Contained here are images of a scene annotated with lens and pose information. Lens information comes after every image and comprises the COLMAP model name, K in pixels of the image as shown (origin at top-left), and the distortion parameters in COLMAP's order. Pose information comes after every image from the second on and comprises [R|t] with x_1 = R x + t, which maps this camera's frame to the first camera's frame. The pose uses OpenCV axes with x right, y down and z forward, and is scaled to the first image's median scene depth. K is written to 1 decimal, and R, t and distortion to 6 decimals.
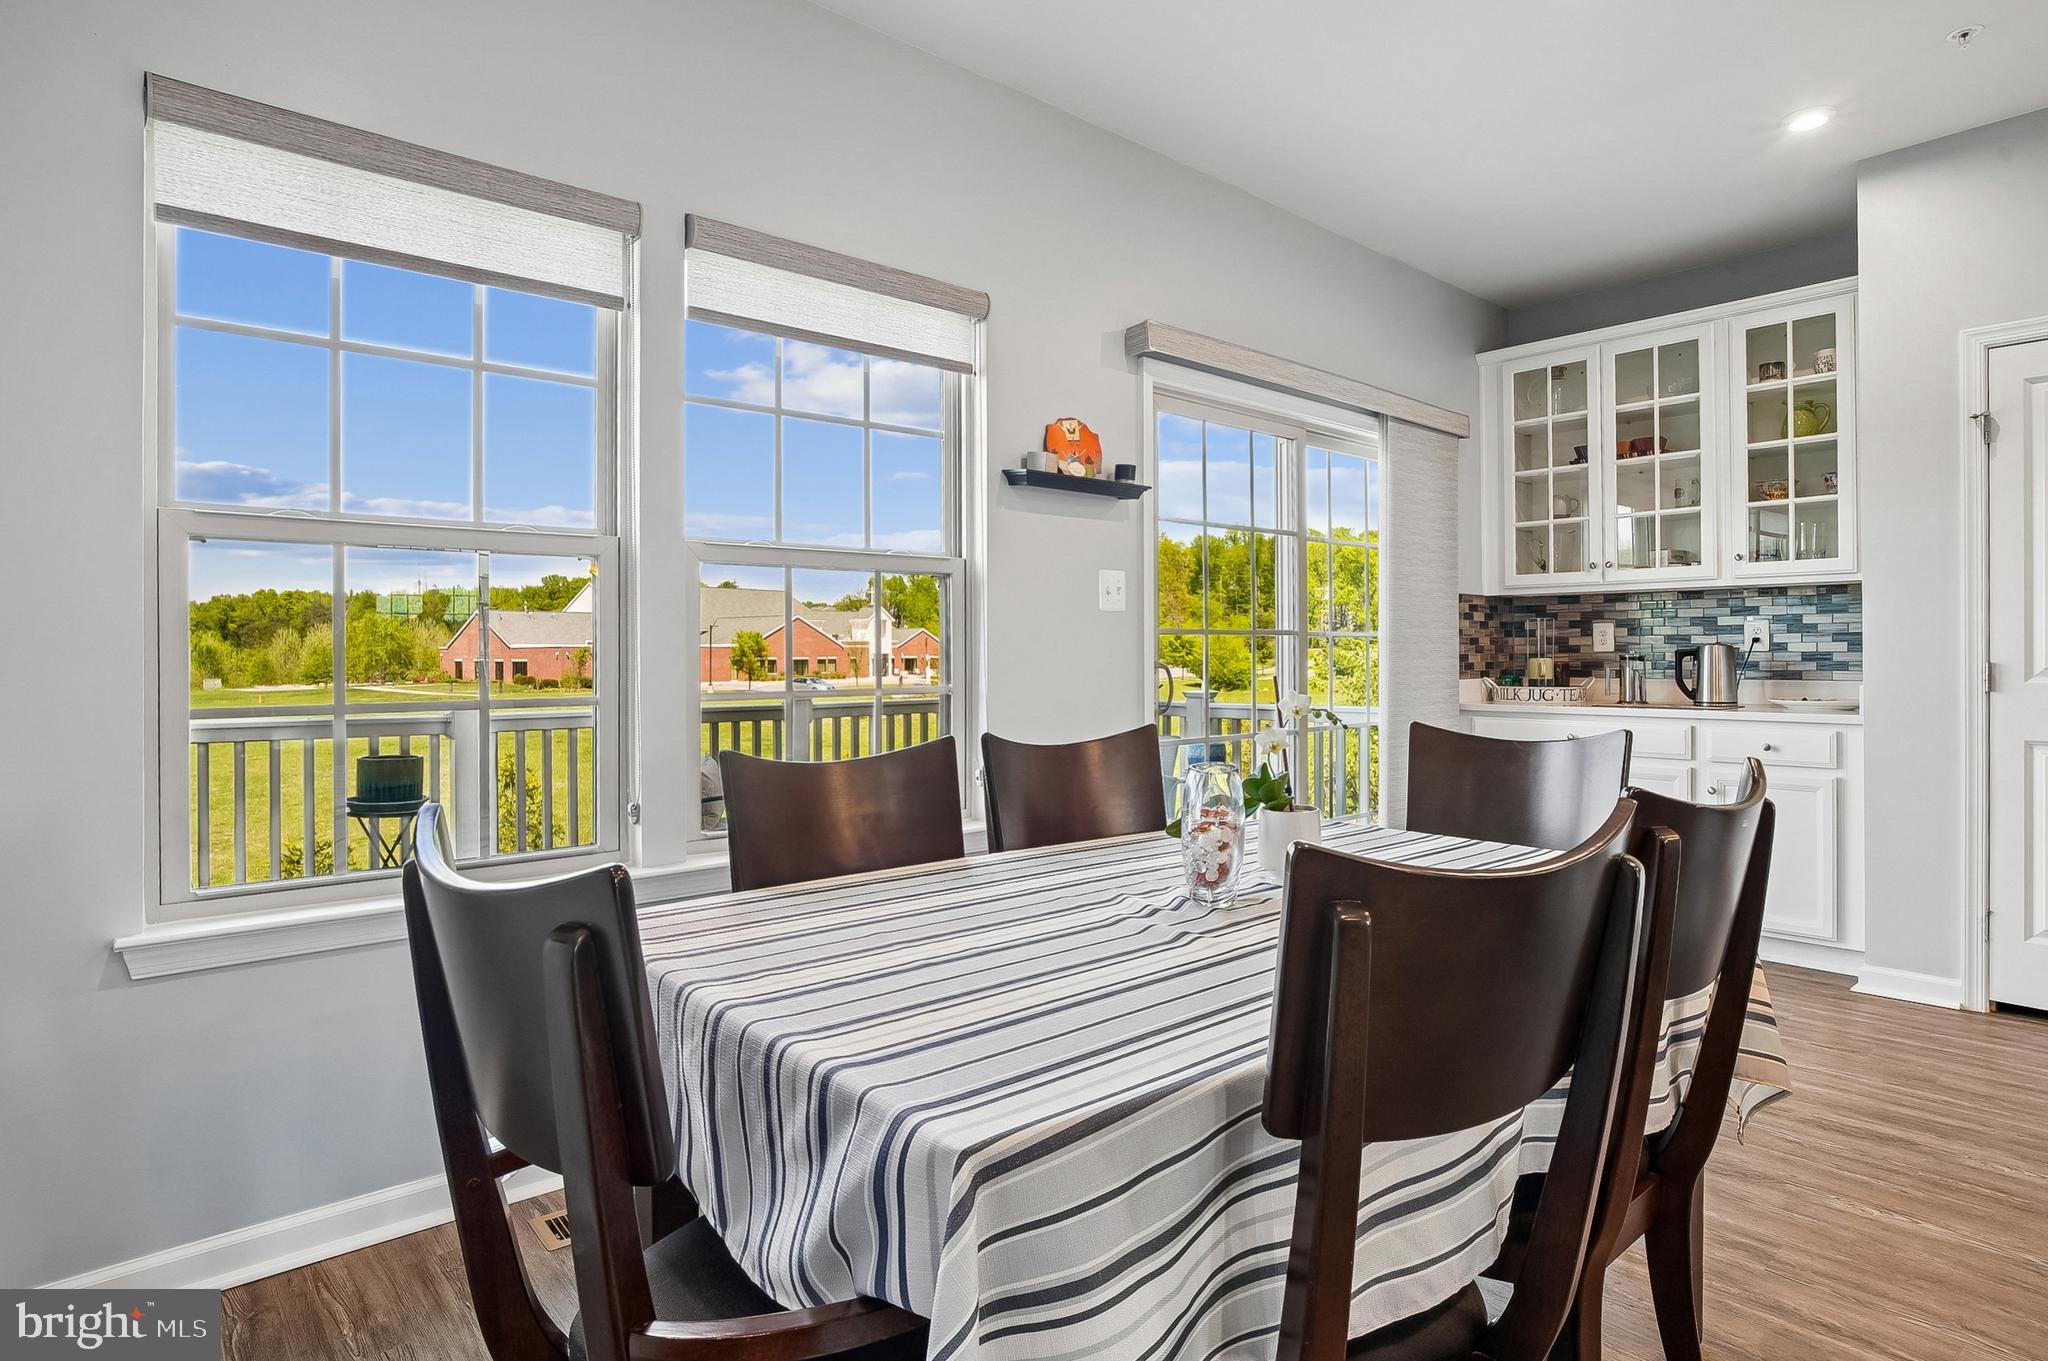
lens RADIAL K [[1104.7, 0, 996.2], [0, 1104.7, 675.1], [0, 0, 1]] dist [-0.054947, 0.030525]
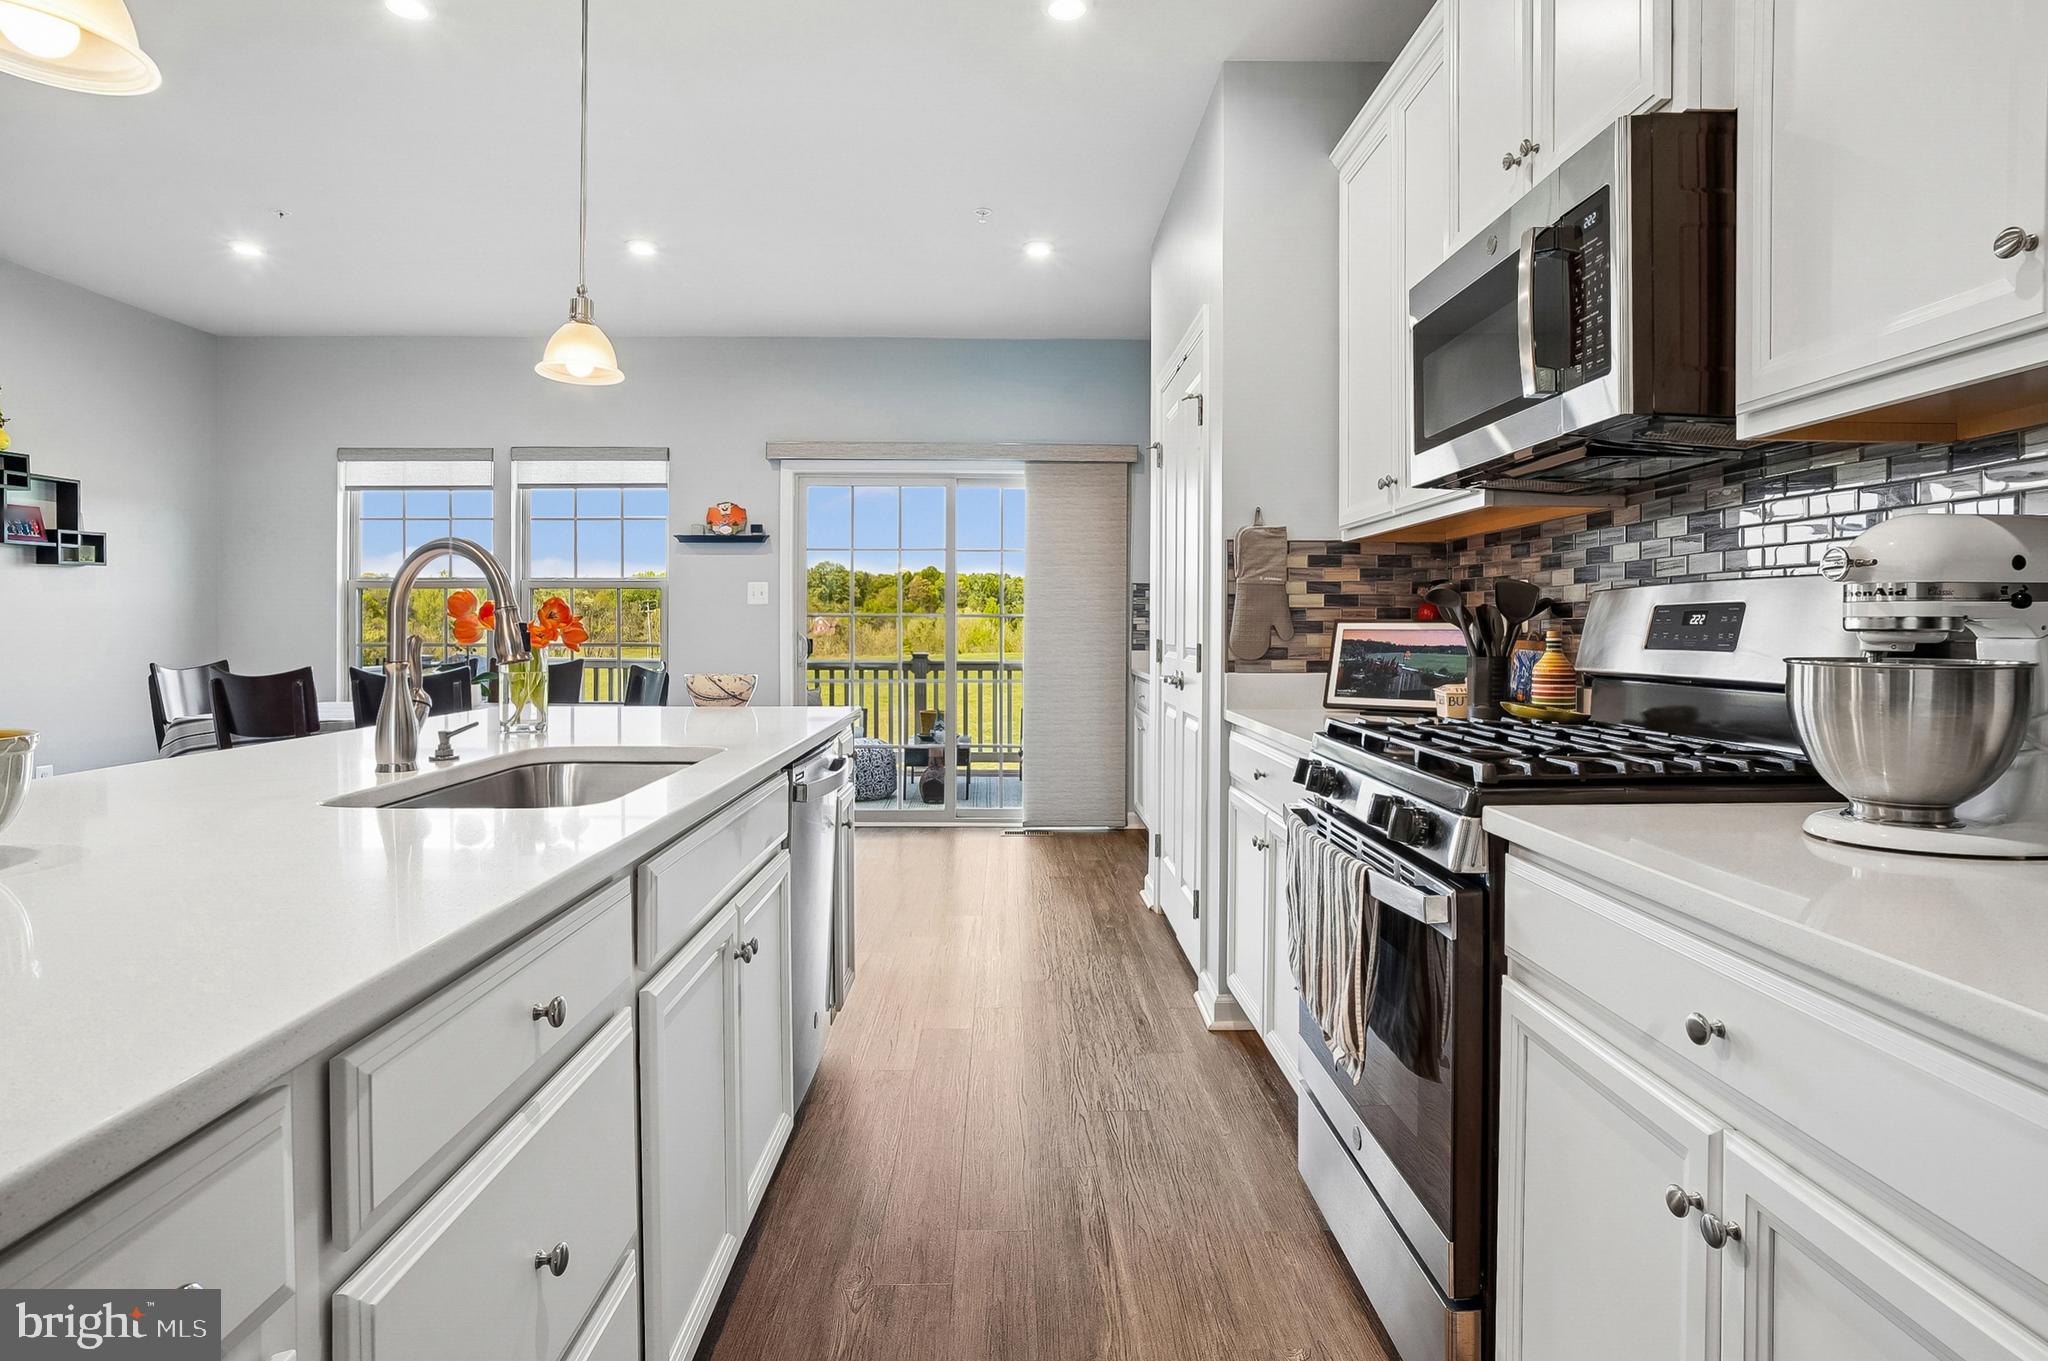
lens RADIAL K [[1124.3, 0, 1031.5], [0, 1124.3, 635.3], [0, 0, 1]] dist [-0.056746, 0.032316]
pose [[0.771387, 0.010291, -0.636283, 1.625246], [-0.014700, 0.999891, -0.001649, -0.014746], [0.636196, 0.010626, 0.771454, -0.116213]]
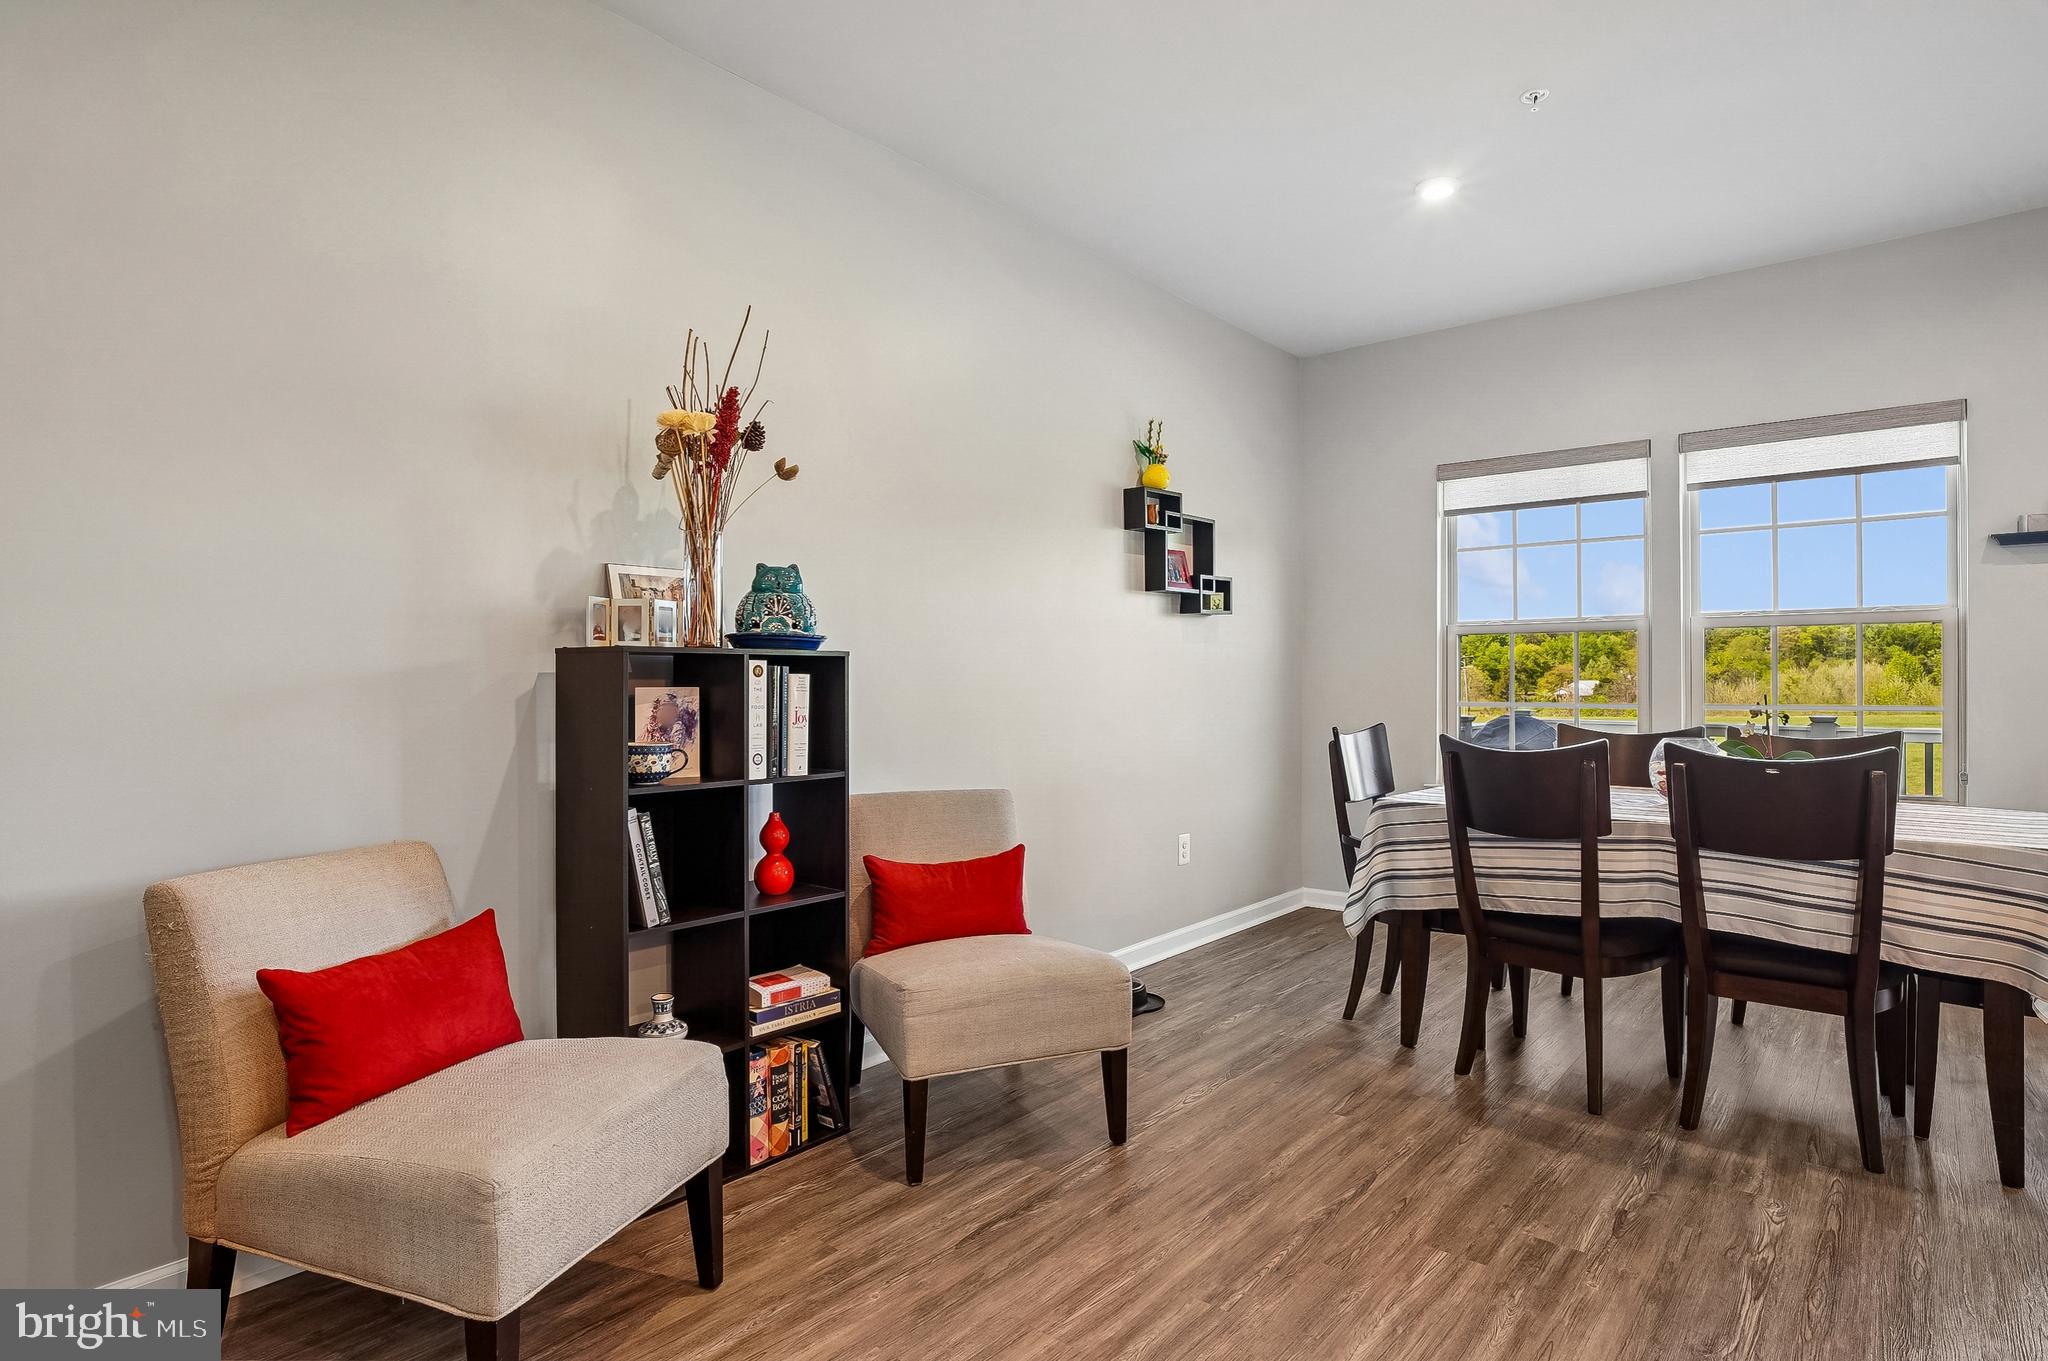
lens RADIAL K [[1104.7, 0, 996.2], [0, 1104.7, 675.1], [0, 0, 1]] dist [-0.054947, 0.030525]
pose [[0.135988, -0.003755, -0.990703, 0.971769], [-0.015517, 0.999862, -0.005920, -0.006010], [0.990589, 0.016178, 0.135911, -0.240205]]
